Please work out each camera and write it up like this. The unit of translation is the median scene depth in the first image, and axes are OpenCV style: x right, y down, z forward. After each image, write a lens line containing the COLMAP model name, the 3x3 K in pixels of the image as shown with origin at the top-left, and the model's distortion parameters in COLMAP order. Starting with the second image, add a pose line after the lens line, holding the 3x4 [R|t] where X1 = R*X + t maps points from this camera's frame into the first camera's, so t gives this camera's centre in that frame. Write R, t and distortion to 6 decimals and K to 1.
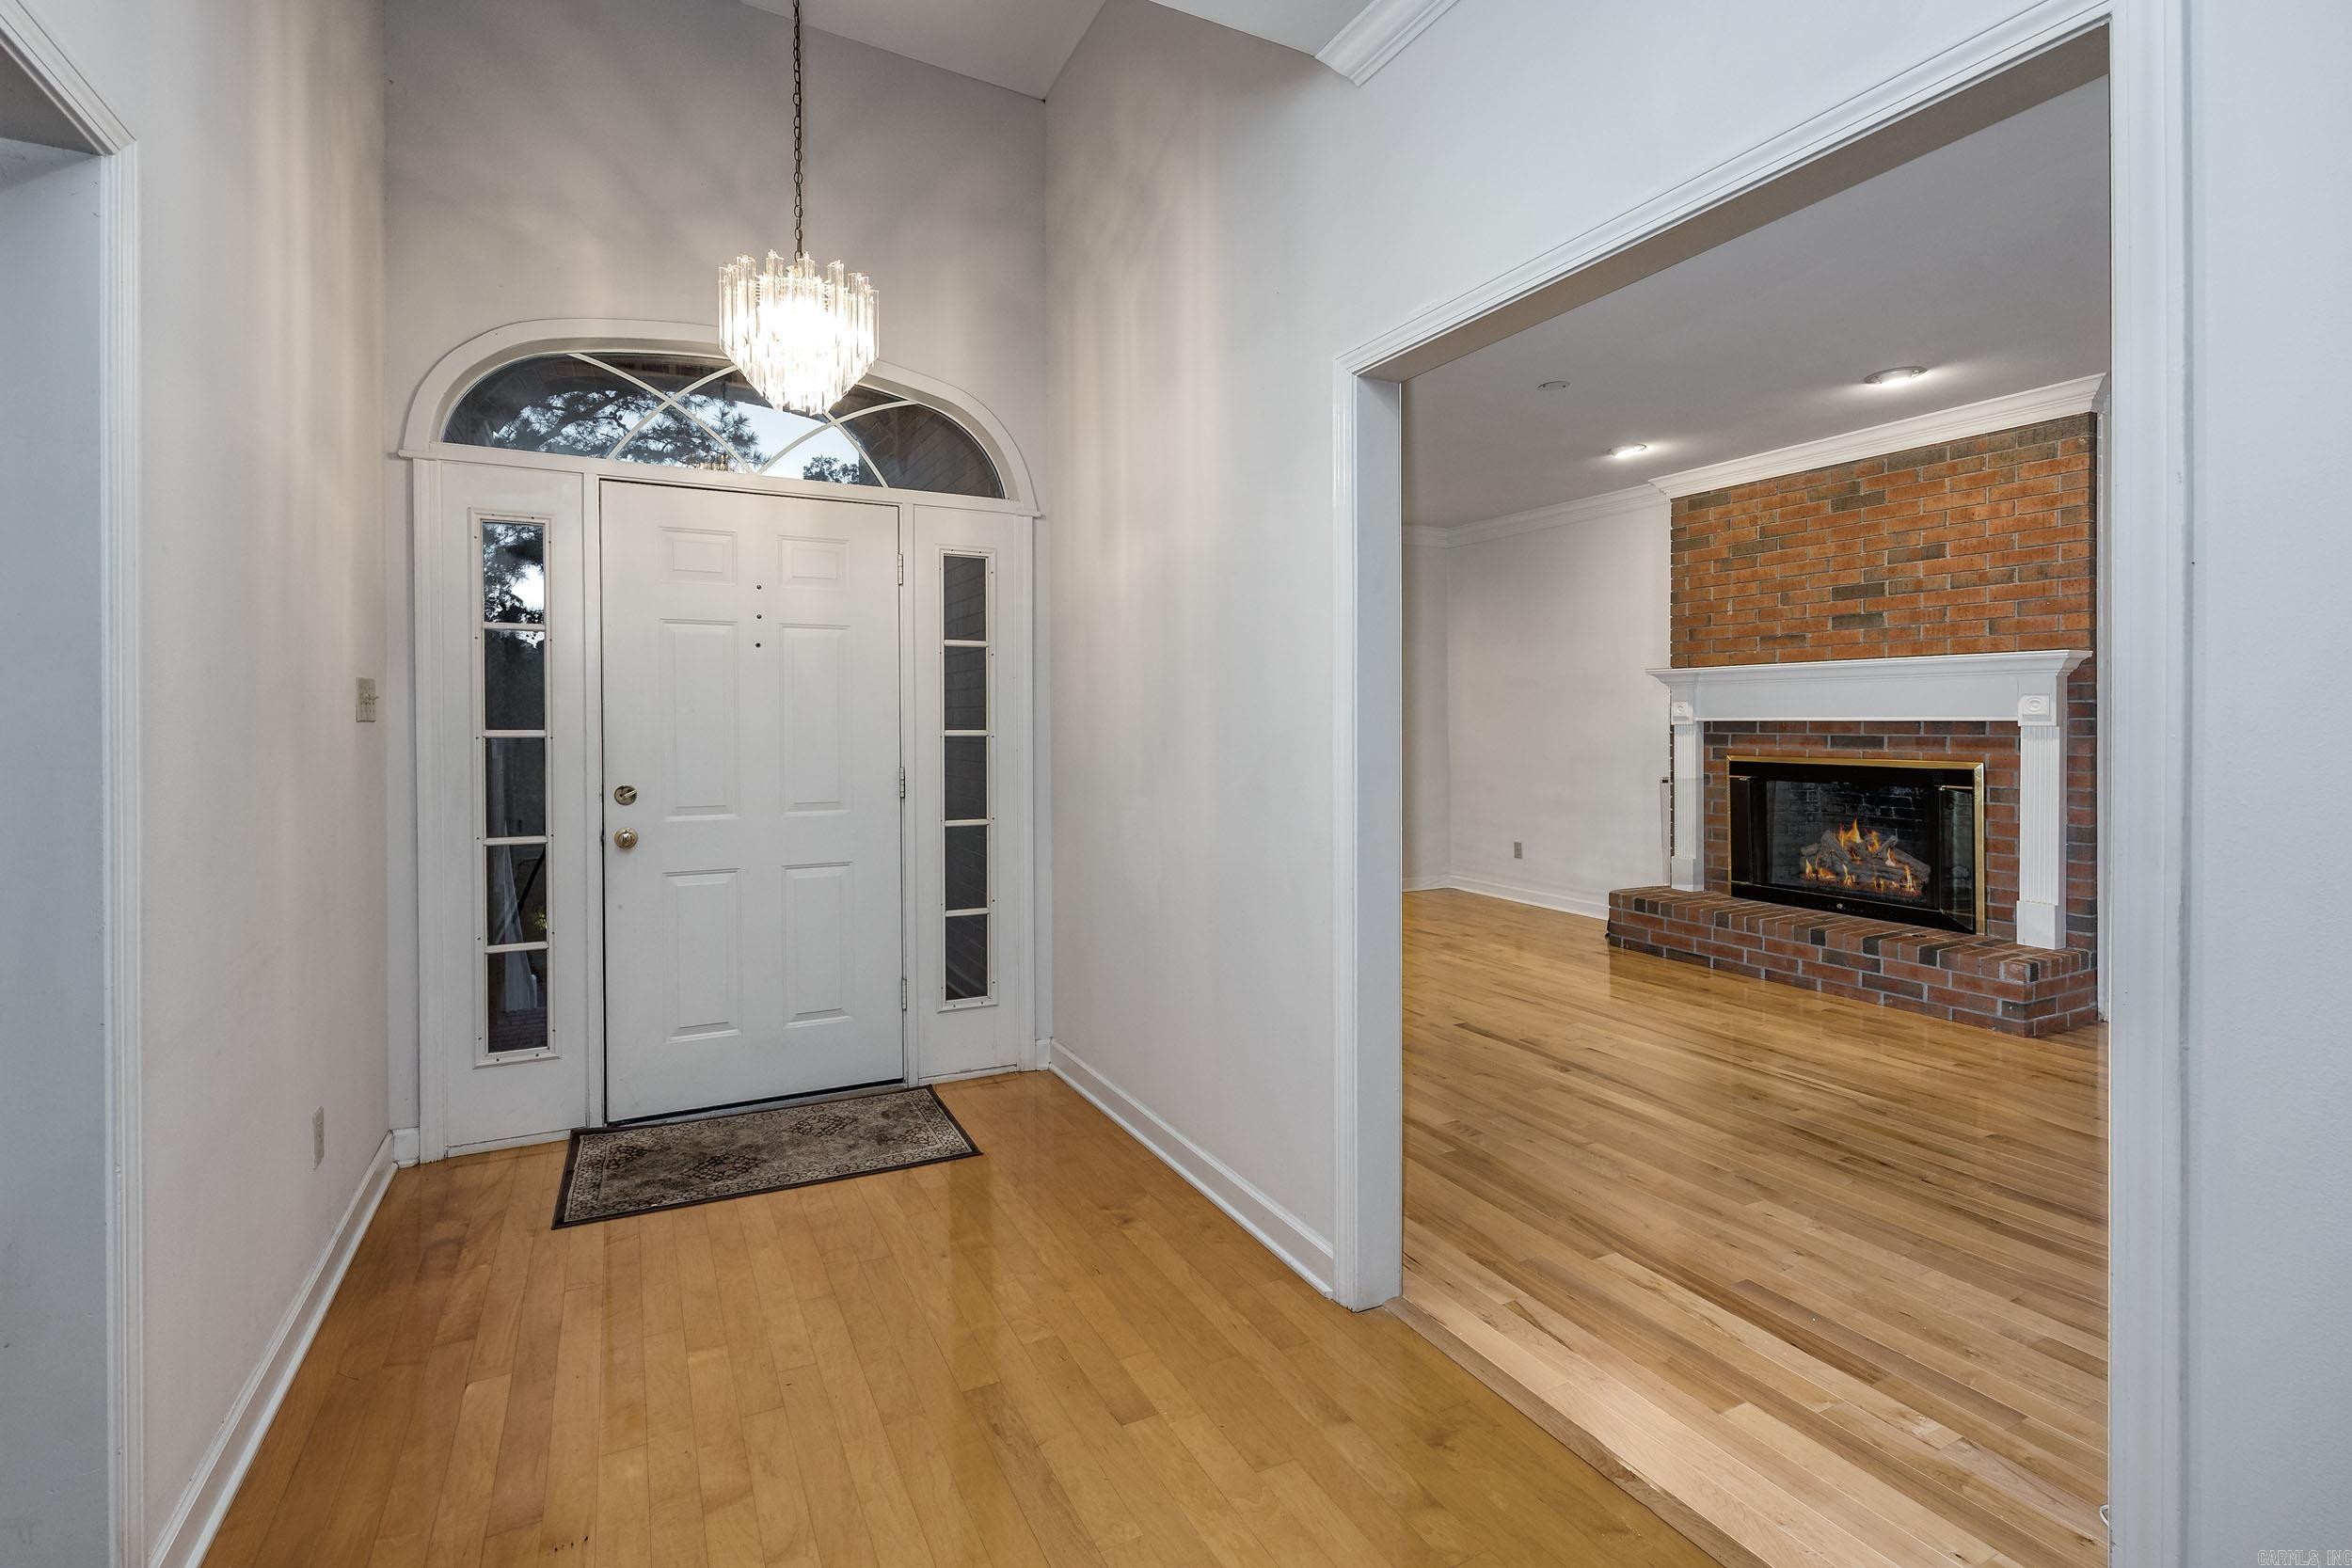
lens RADIAL K [[730.3, 0, 1172.6], [0, 730.3, 717.6], [0, 0, 1]] dist [-0.000287, -0.000005]
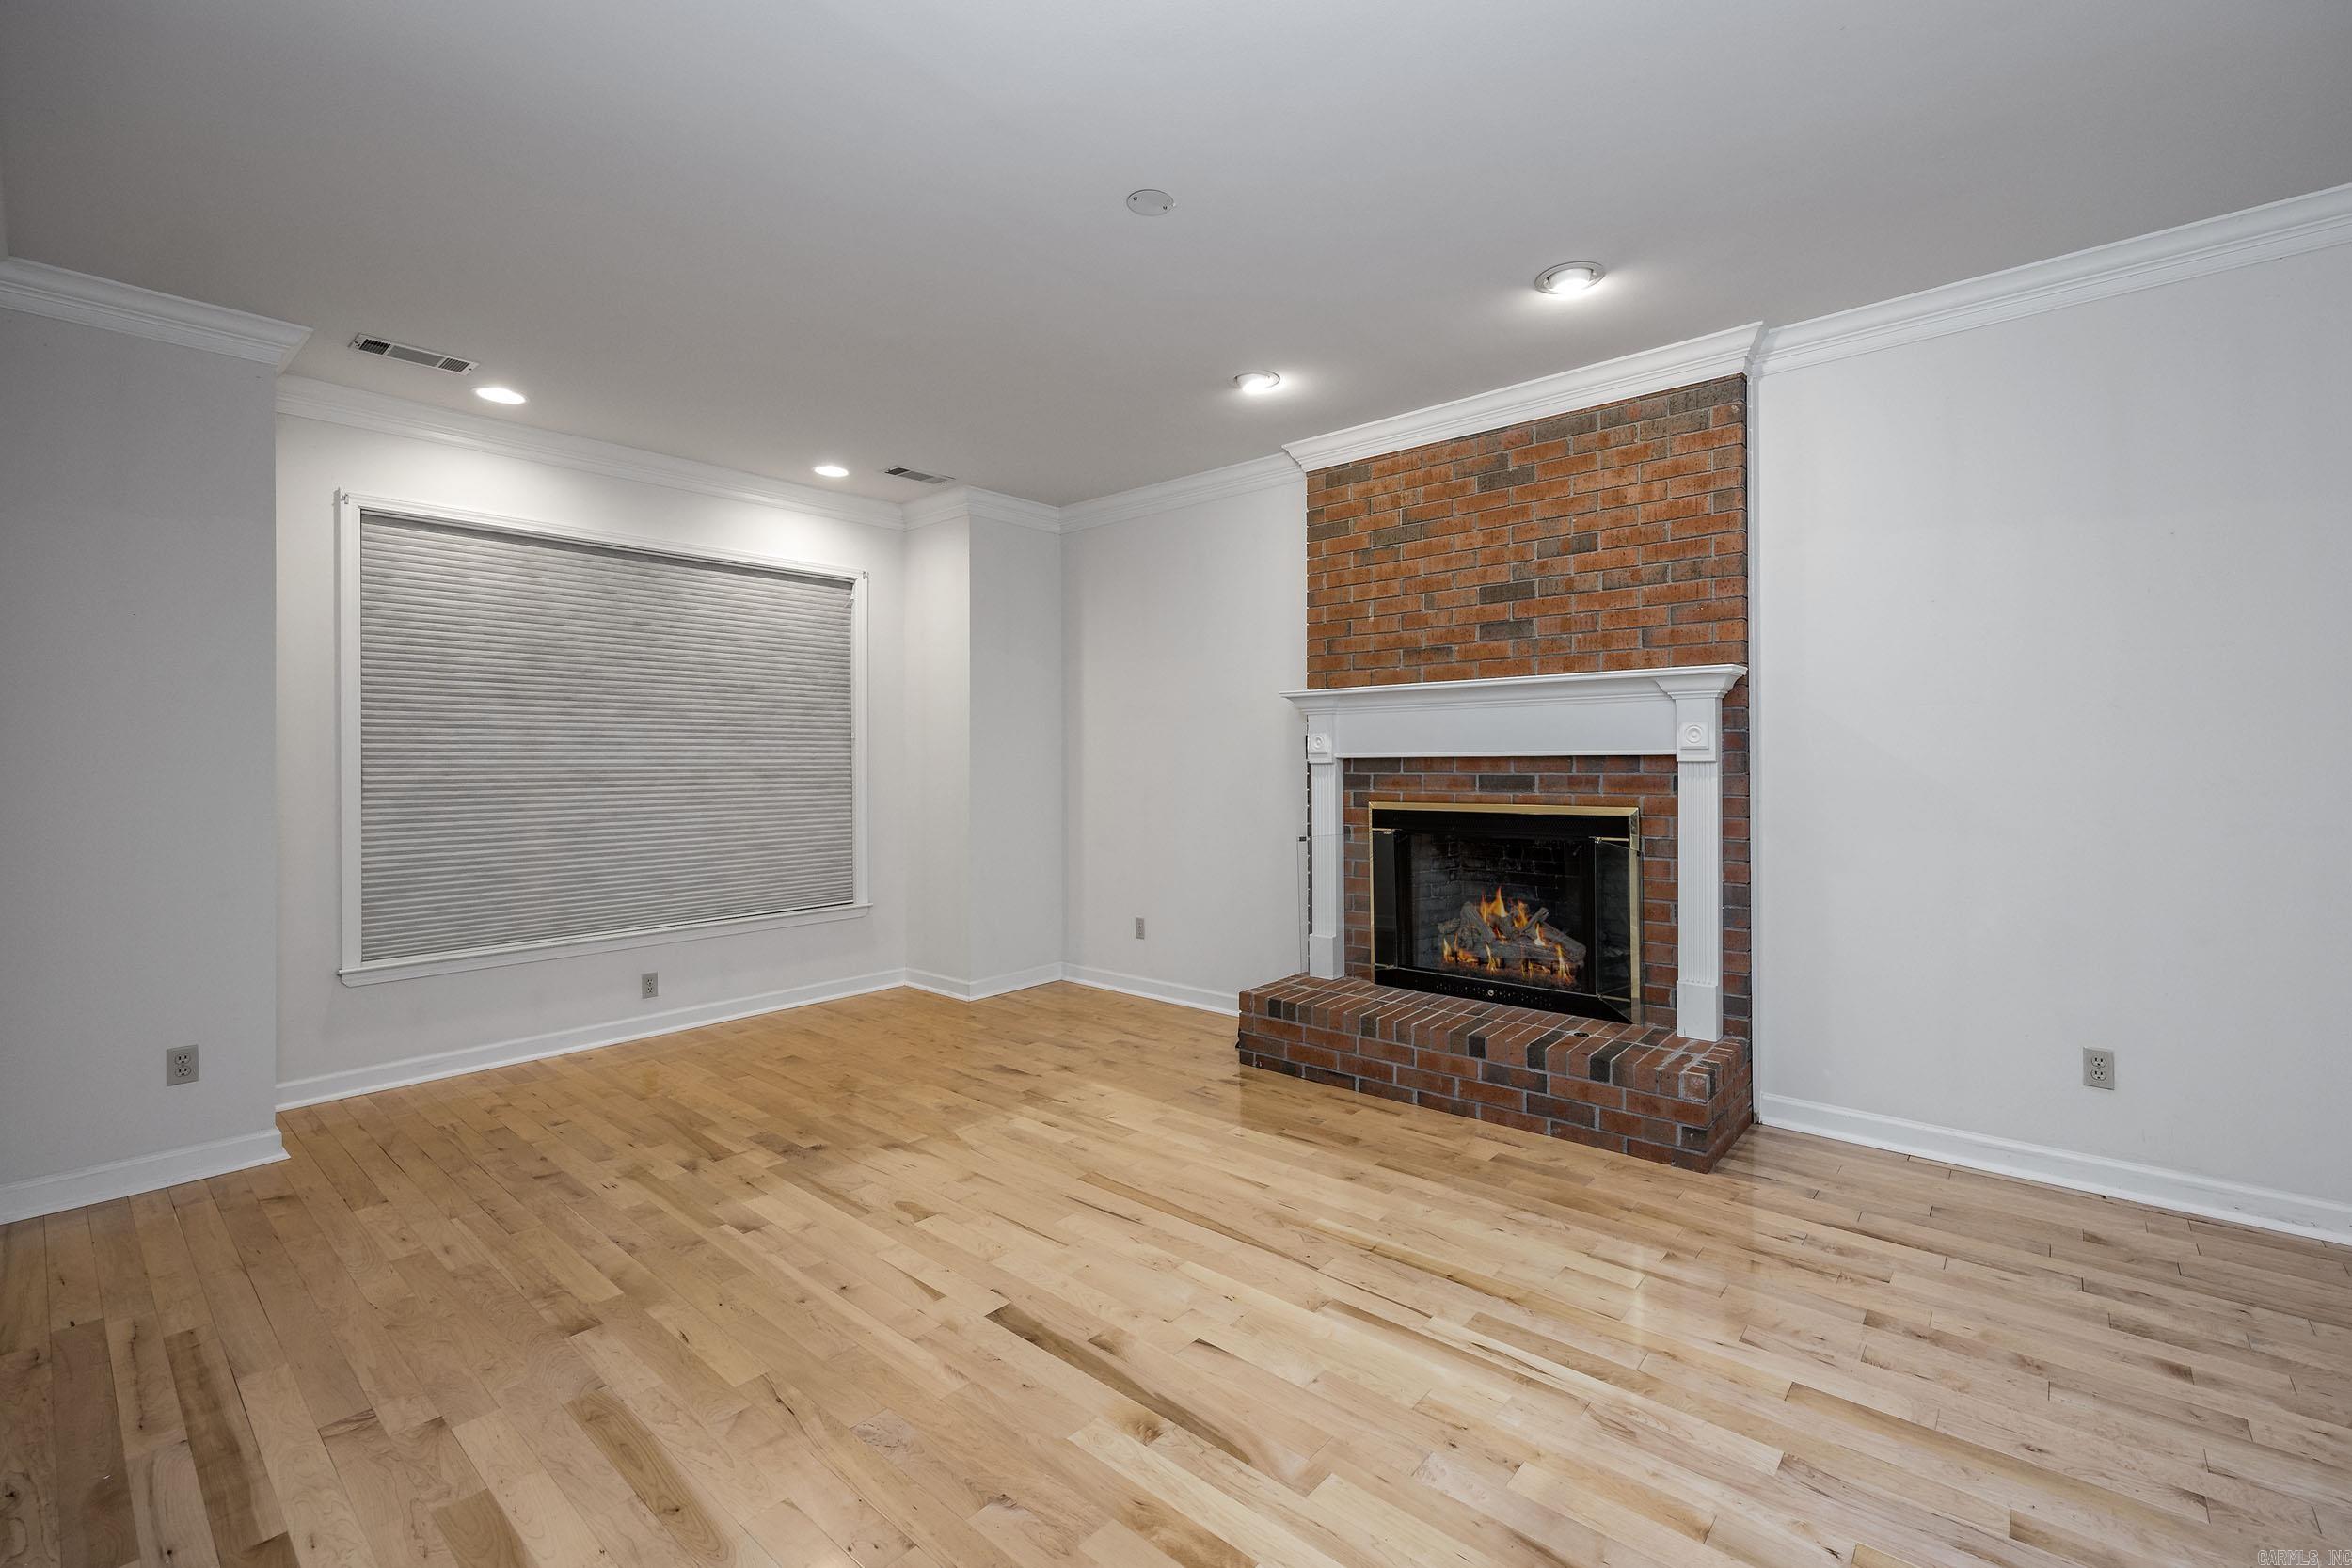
lens RADIAL K [[1000.8, 0, 1178.6], [0, 1000.8, 753.3], [0, 0, 1]] dist [0.000182, -0.000001]
pose [[0.889905, -0.001410, 0.456143, 0.126639], [0.002865, 0.999993, -0.002499, 0.002898], [-0.456136, 0.003531, 0.889903, 0.196180]]
